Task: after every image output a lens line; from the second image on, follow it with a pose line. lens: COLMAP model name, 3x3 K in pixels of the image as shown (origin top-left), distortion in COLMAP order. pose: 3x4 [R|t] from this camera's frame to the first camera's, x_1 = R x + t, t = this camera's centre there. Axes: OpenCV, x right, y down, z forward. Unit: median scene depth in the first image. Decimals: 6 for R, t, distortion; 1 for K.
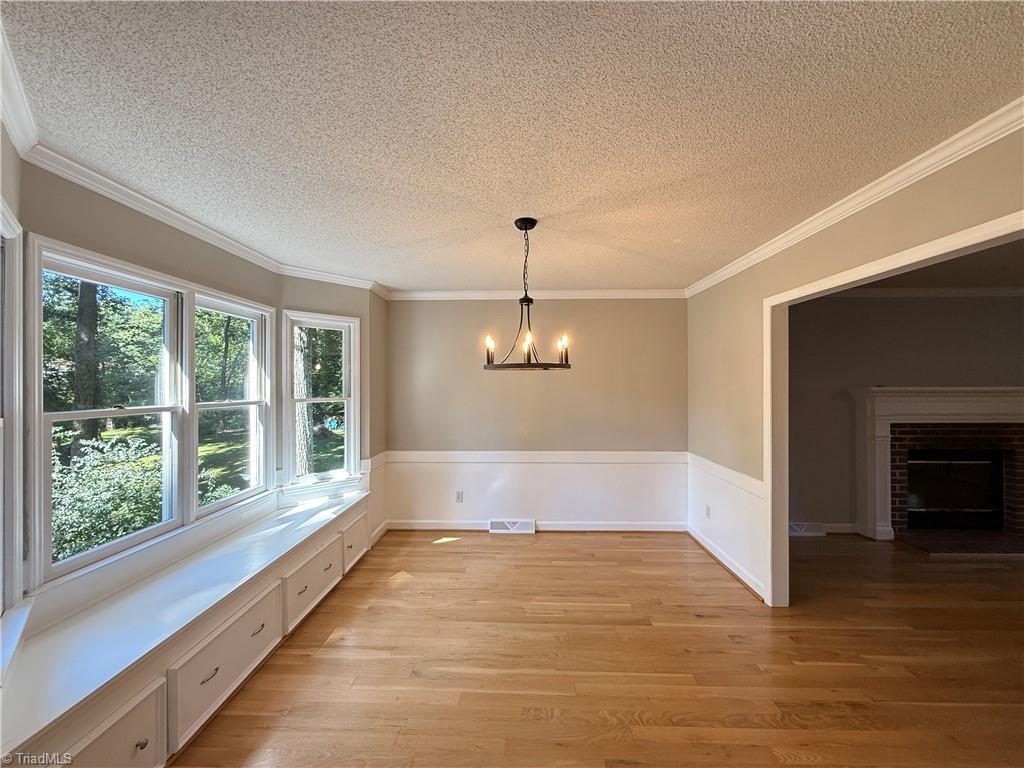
lens RADIAL K [[409.1, 0, 507.7], [0, 409.1, 381.1], [0, 0, 1]] dist [-0.000835, -0.000431]
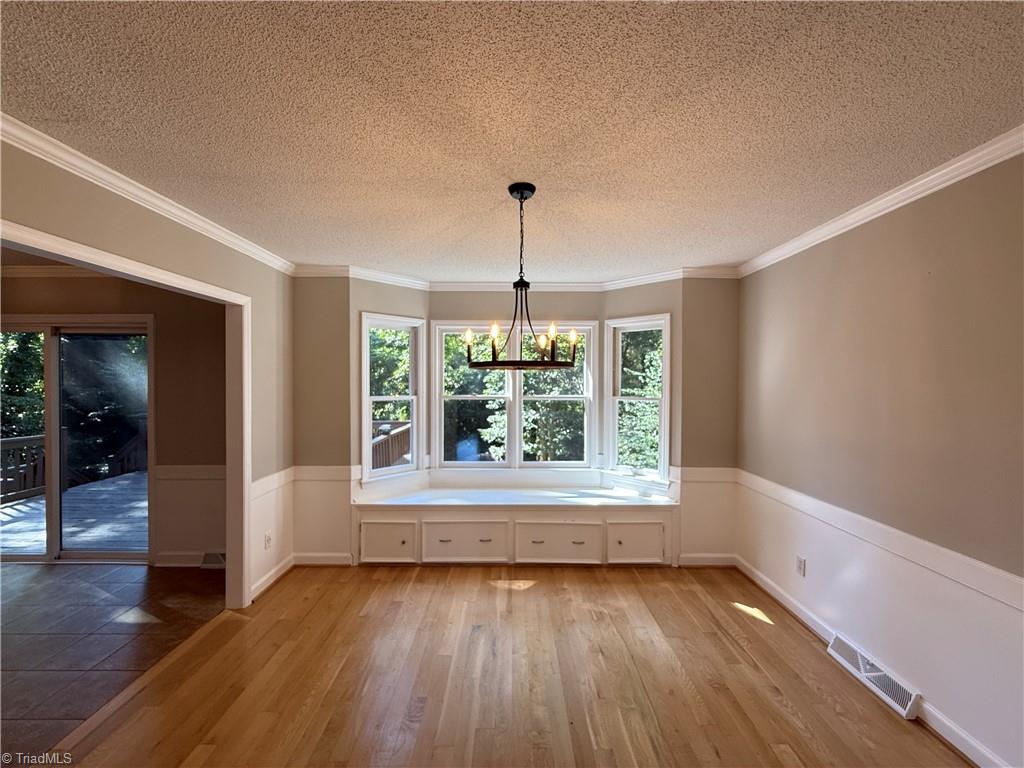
lens RADIAL K [[409.1, 0, 511.5], [0, 409.1, 382.6], [0, 0, 1]] dist [-0.000835, -0.000431]
pose [[0.035841, 0.008232, -0.999324, 0.558167], [0.002676, 0.999962, 0.008334, -0.005156], [0.999354, -0.002973, 0.035817, 0.613575]]
